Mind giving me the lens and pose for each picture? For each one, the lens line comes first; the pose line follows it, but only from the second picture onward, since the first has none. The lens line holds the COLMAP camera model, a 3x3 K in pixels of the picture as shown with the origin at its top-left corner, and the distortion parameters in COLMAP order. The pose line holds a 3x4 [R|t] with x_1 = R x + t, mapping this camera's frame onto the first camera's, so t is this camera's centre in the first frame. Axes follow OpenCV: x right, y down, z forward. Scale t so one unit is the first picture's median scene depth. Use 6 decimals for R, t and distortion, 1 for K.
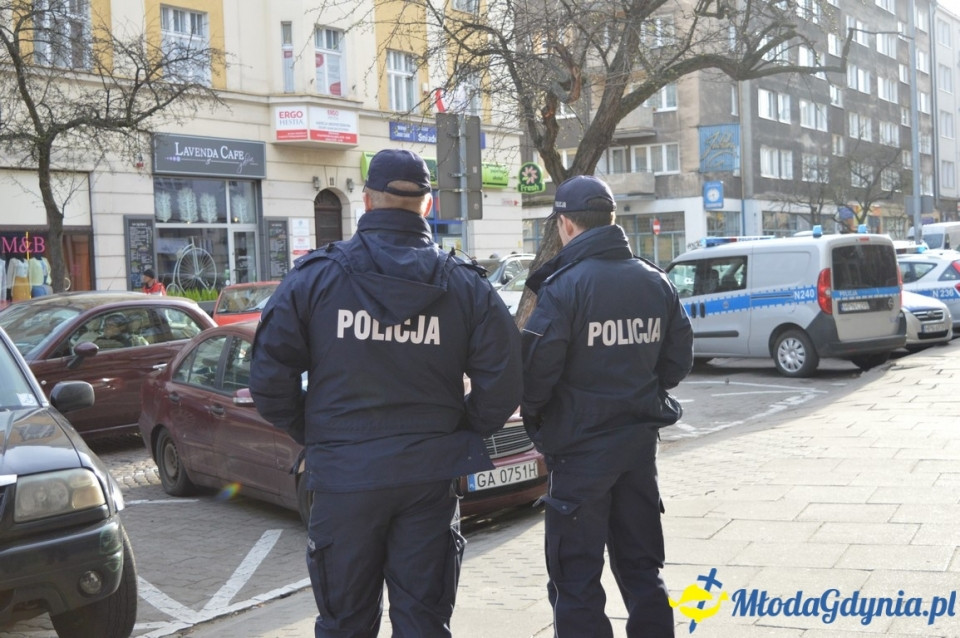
lens RADIAL K [[1252.0, 0, 464.8], [0, 1252.0, 317.8], [0, 0, 1]] dist [-0.039753, 0.055421]
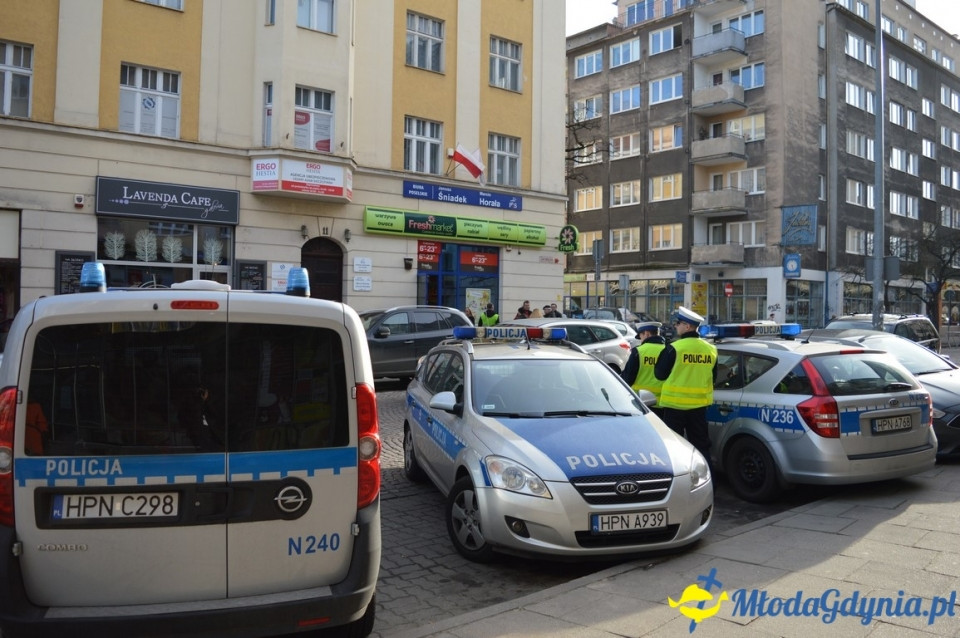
lens RADIAL K [[759.7, 0, 473.9], [0, 759.7, 314.2], [0, 0, 1]] dist [-0.097229, 0.030189]
pose [[0.948948, 0.056156, -0.310393, 0.241675], [-0.066122, 0.997576, -0.021671, -0.032511], [0.308424, 0.041089, 0.950361, 0.441030]]
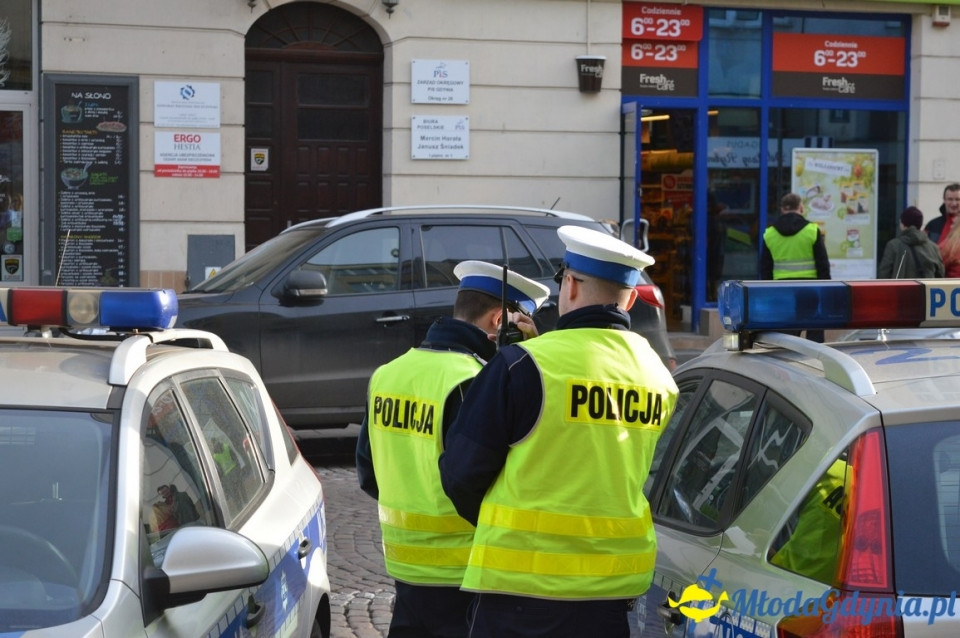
lens RADIAL K [[2182.9, 0, 479.1], [0, 2182.9, 318.2], [0, 0, 1]] dist [0.060047, 0.129132]
pose [[0.810781, 0.078587, -0.580050, 0.333450], [-0.066926, 0.996894, 0.041514, -0.042894], [0.581511, 0.005162, 0.813522, 0.537234]]
